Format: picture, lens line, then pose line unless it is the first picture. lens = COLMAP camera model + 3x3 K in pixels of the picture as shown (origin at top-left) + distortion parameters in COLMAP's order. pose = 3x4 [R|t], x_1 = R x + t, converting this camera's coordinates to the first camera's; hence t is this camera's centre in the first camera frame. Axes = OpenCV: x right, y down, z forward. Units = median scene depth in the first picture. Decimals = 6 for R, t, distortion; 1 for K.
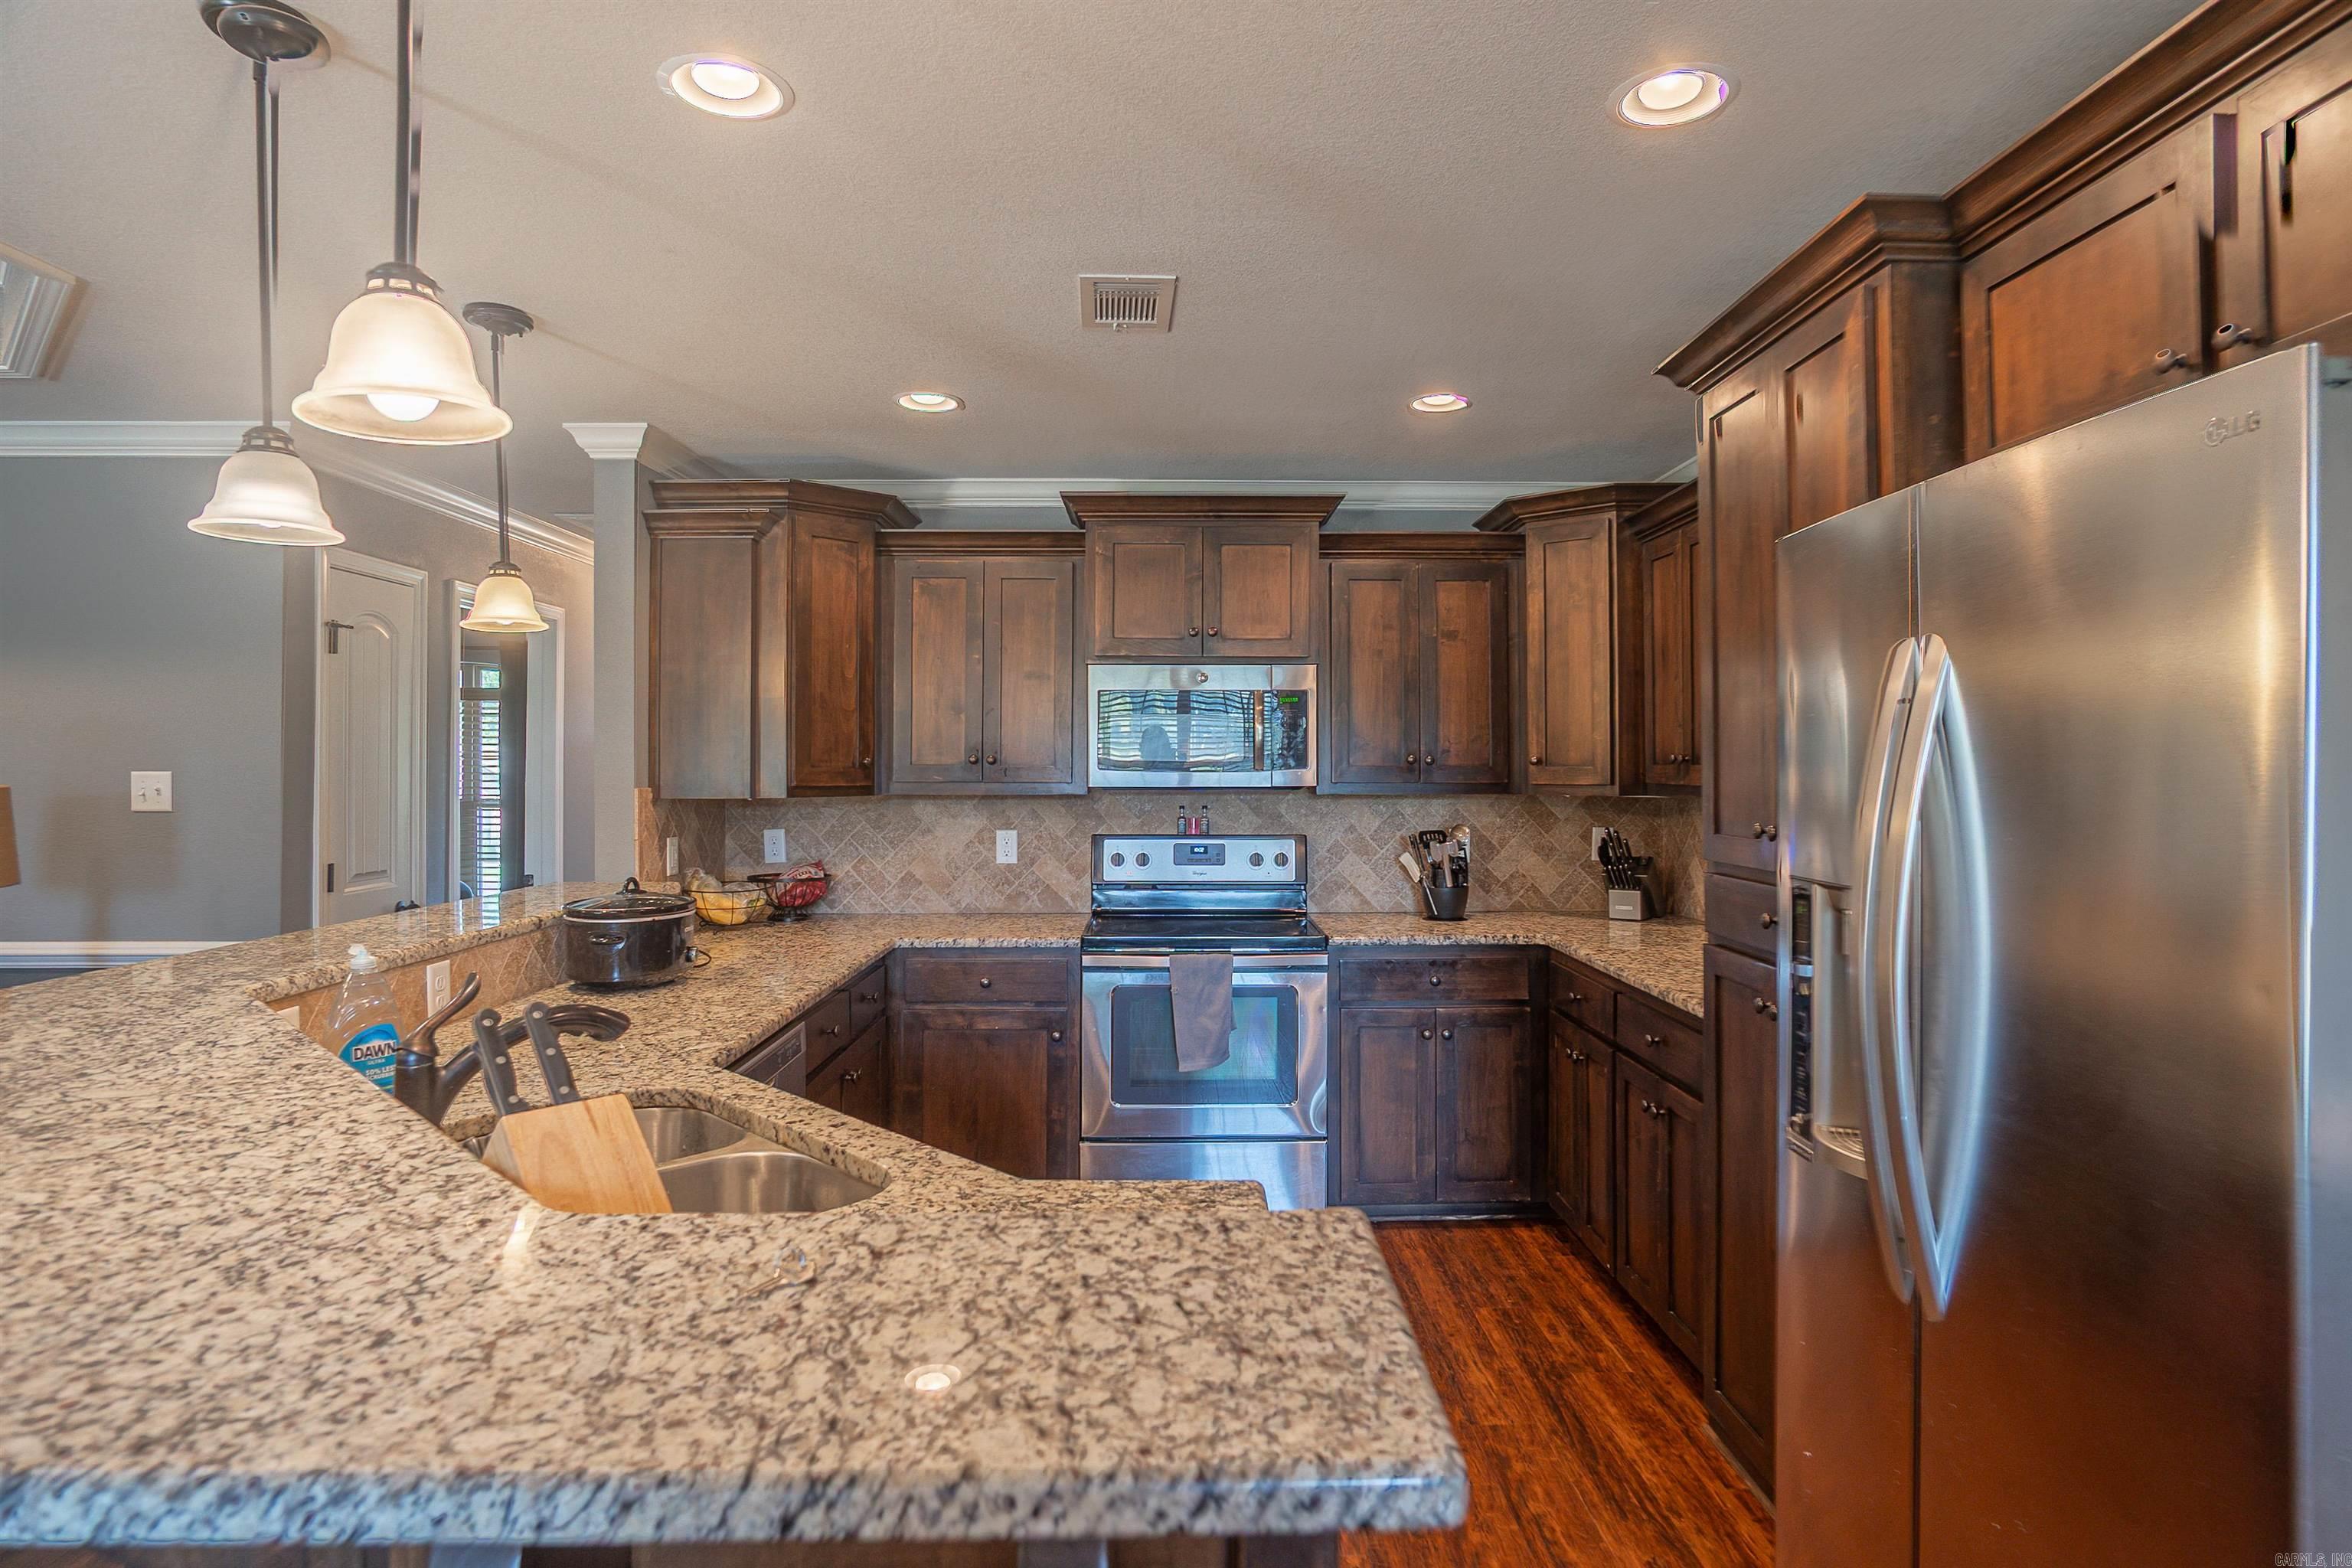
lens RADIAL K [[1285.5, 0, 1186.6], [0, 1285.5, 768.5], [0, 0, 1]] dist [-0.004628, 0.000887]
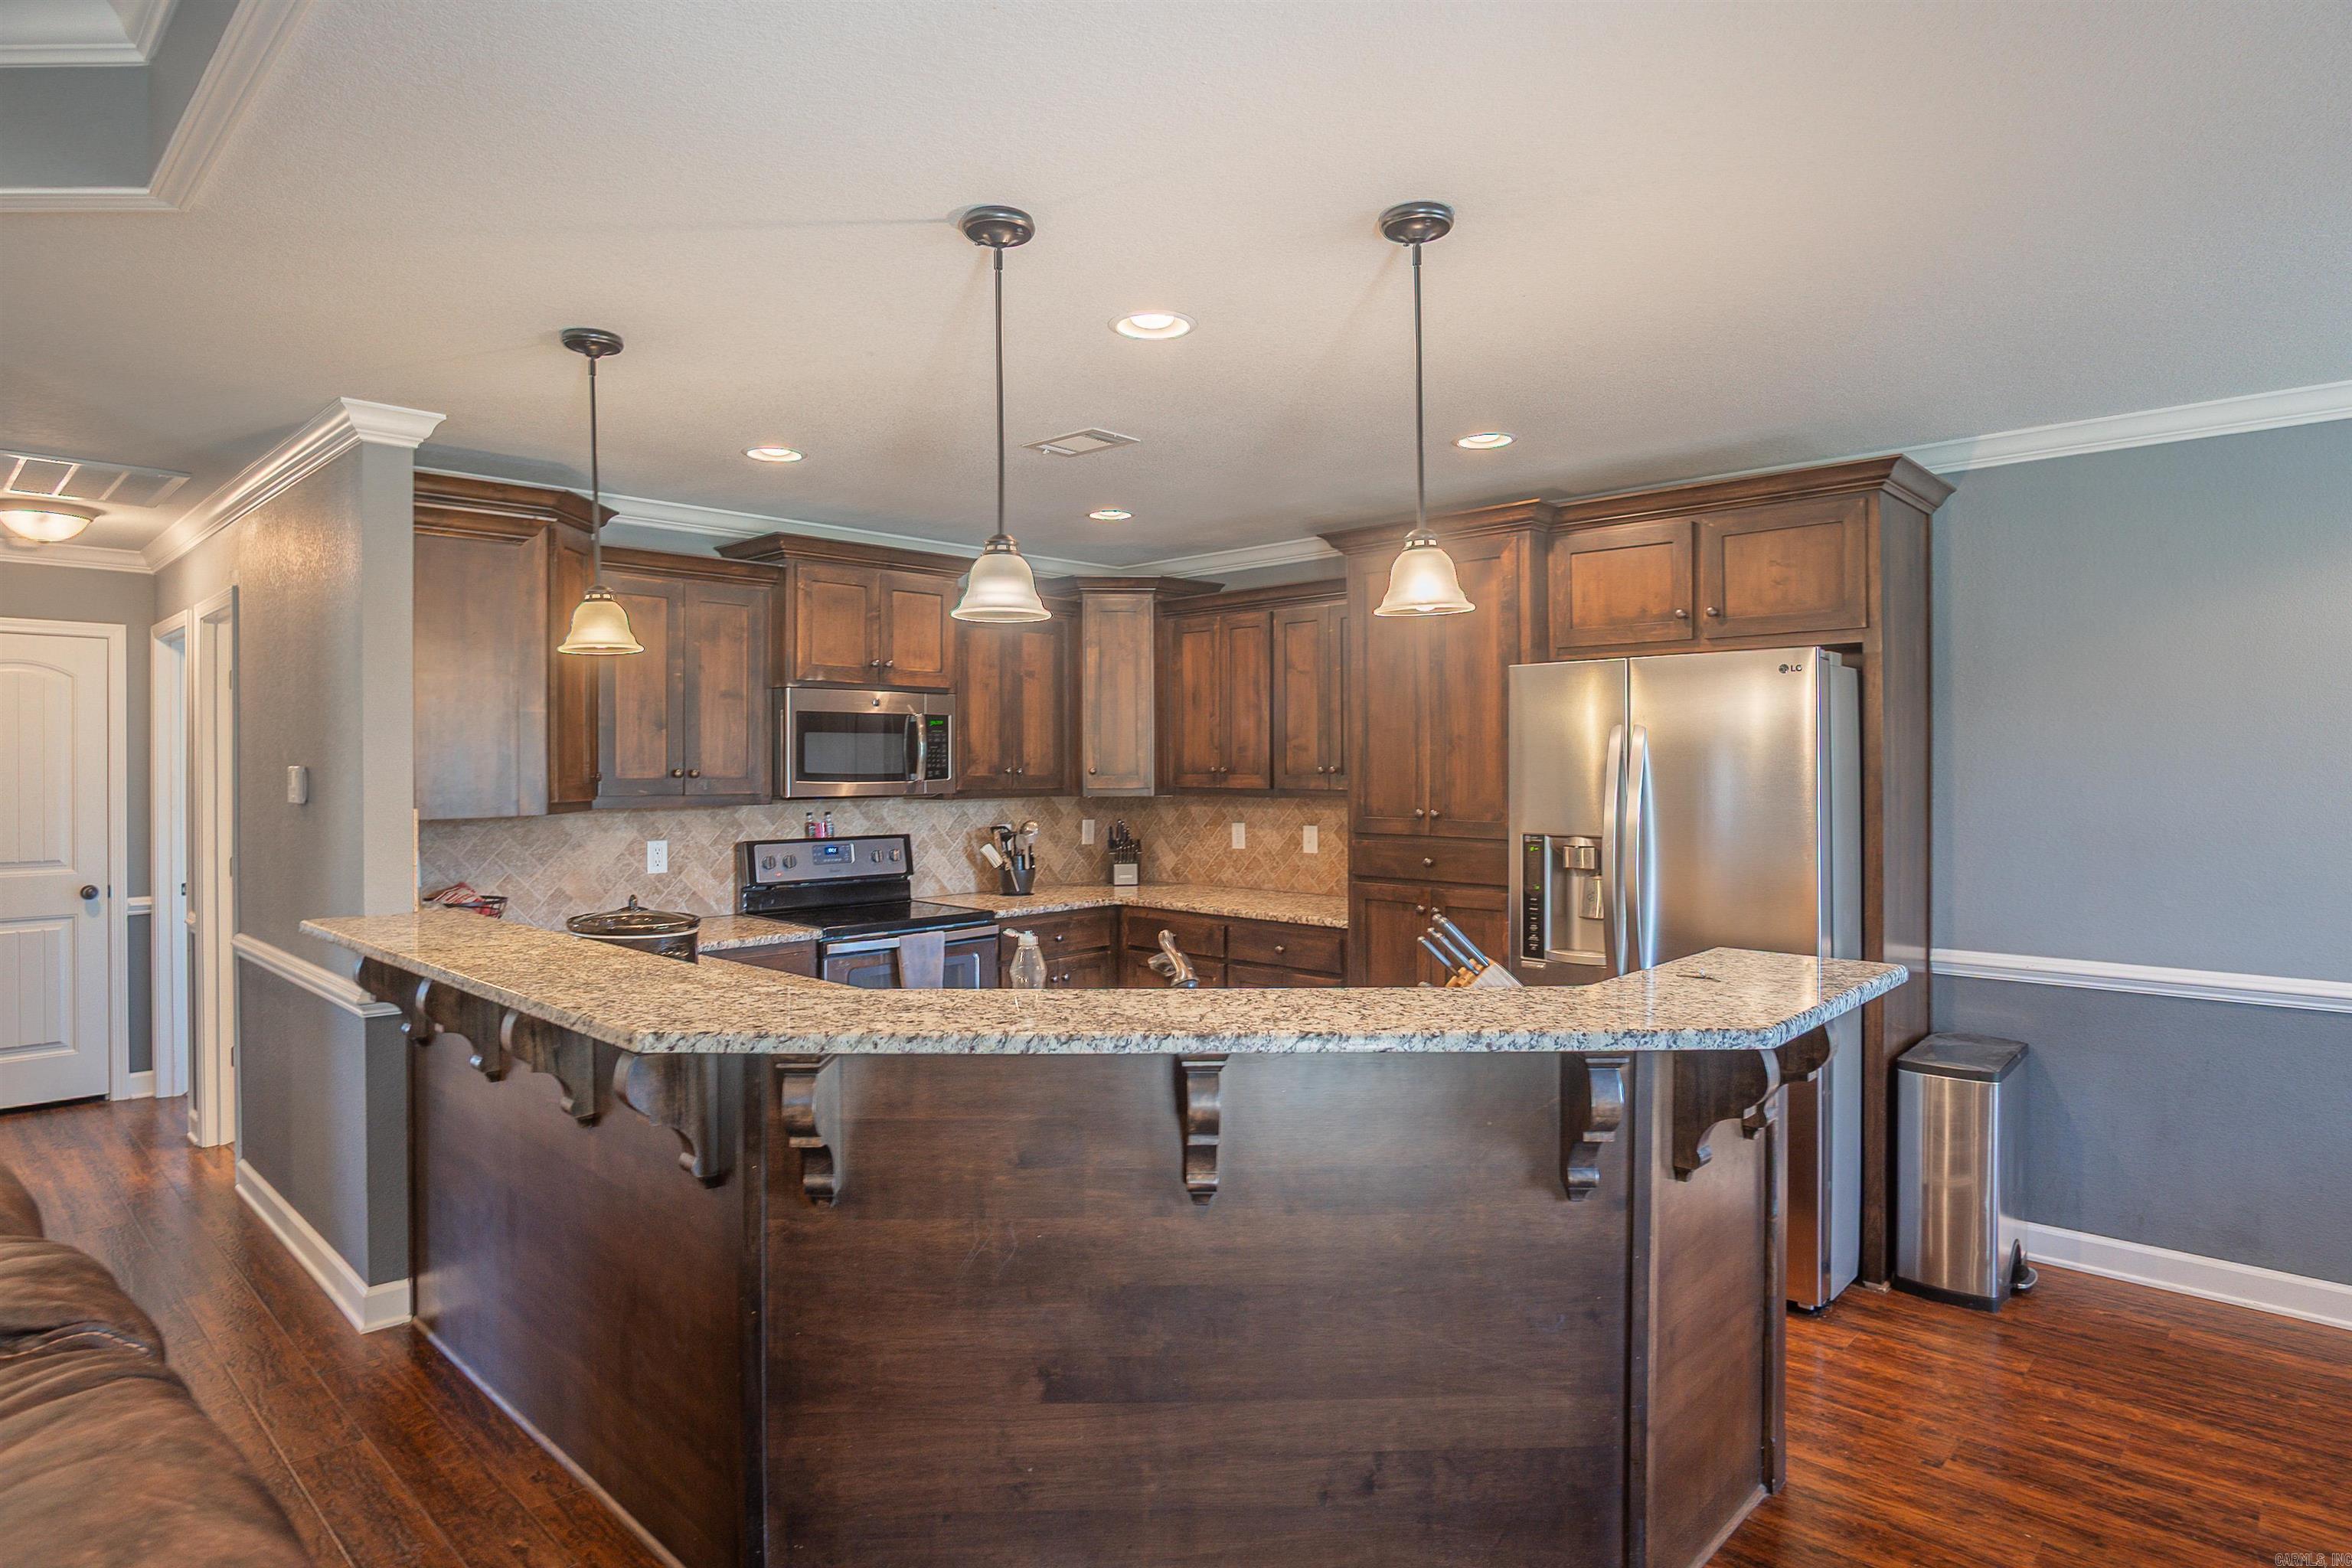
lens RADIAL K [[1285.5, 0, 1180.5], [0, 1285.5, 783.1], [0, 0, 1]] dist [-0.004628, 0.000887]
pose [[0.711928, -0.012732, 0.702137, -0.582819], [0.003554, 0.999888, 0.014528, -0.012379], [-0.702244, -0.007848, 0.711893, -0.027614]]
